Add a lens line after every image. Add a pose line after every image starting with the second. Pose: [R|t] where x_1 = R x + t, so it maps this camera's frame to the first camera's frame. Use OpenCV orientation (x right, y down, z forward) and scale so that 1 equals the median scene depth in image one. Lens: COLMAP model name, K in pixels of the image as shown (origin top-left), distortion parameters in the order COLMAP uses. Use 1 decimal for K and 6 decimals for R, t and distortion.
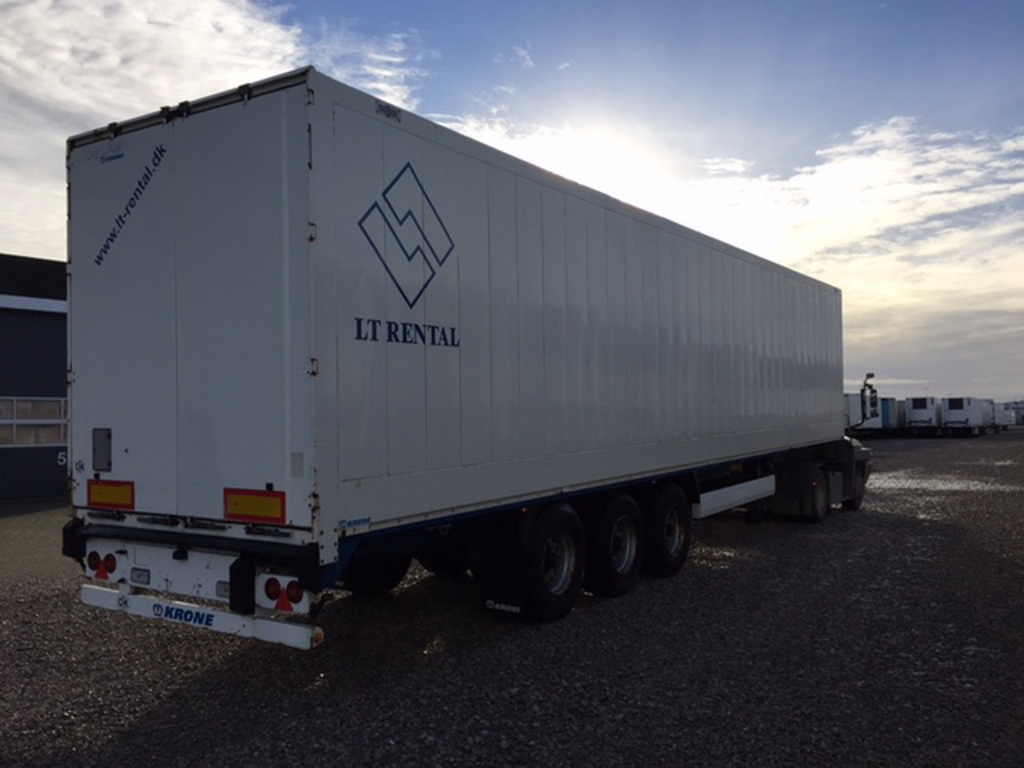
lens RADIAL K [[860.8, 0, 512.0], [0, 860.8, 384.0], [0, 0, 1]] dist [0.087590, -0.125151]
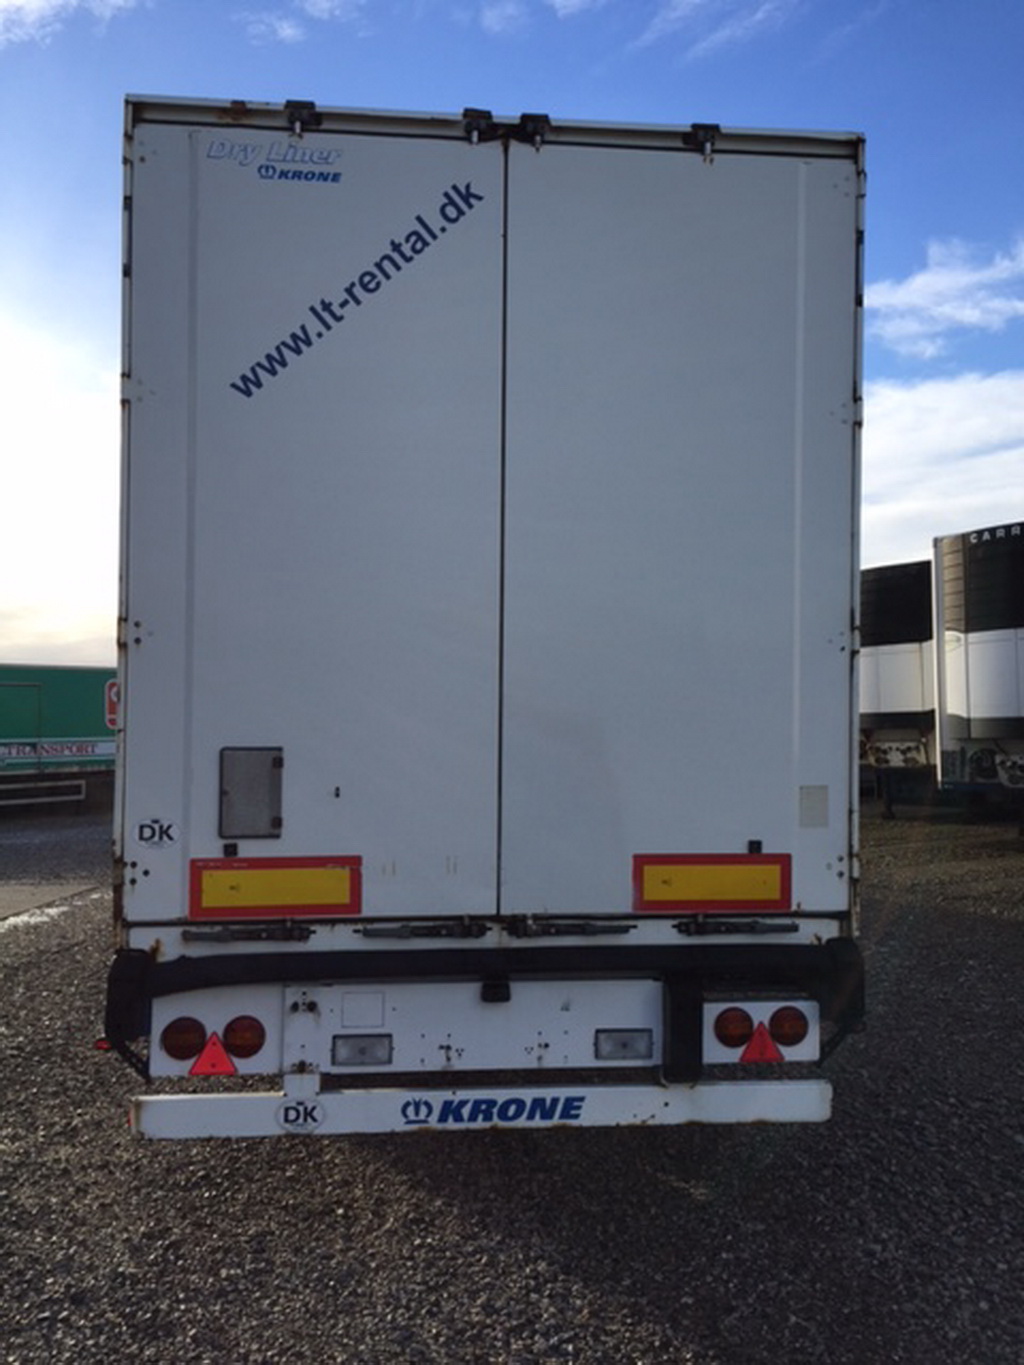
lens RADIAL K [[1147.4, 0, 512.0], [0, 1147.4, 682.5], [0, 0, 1]] dist [0.087590, -0.125151]
pose [[0.783219, 0.027810, 0.621124, -0.786649], [-0.024441, 0.999604, -0.013935, 0.022810], [-0.621265, -0.004267, 0.783589, 0.454933]]
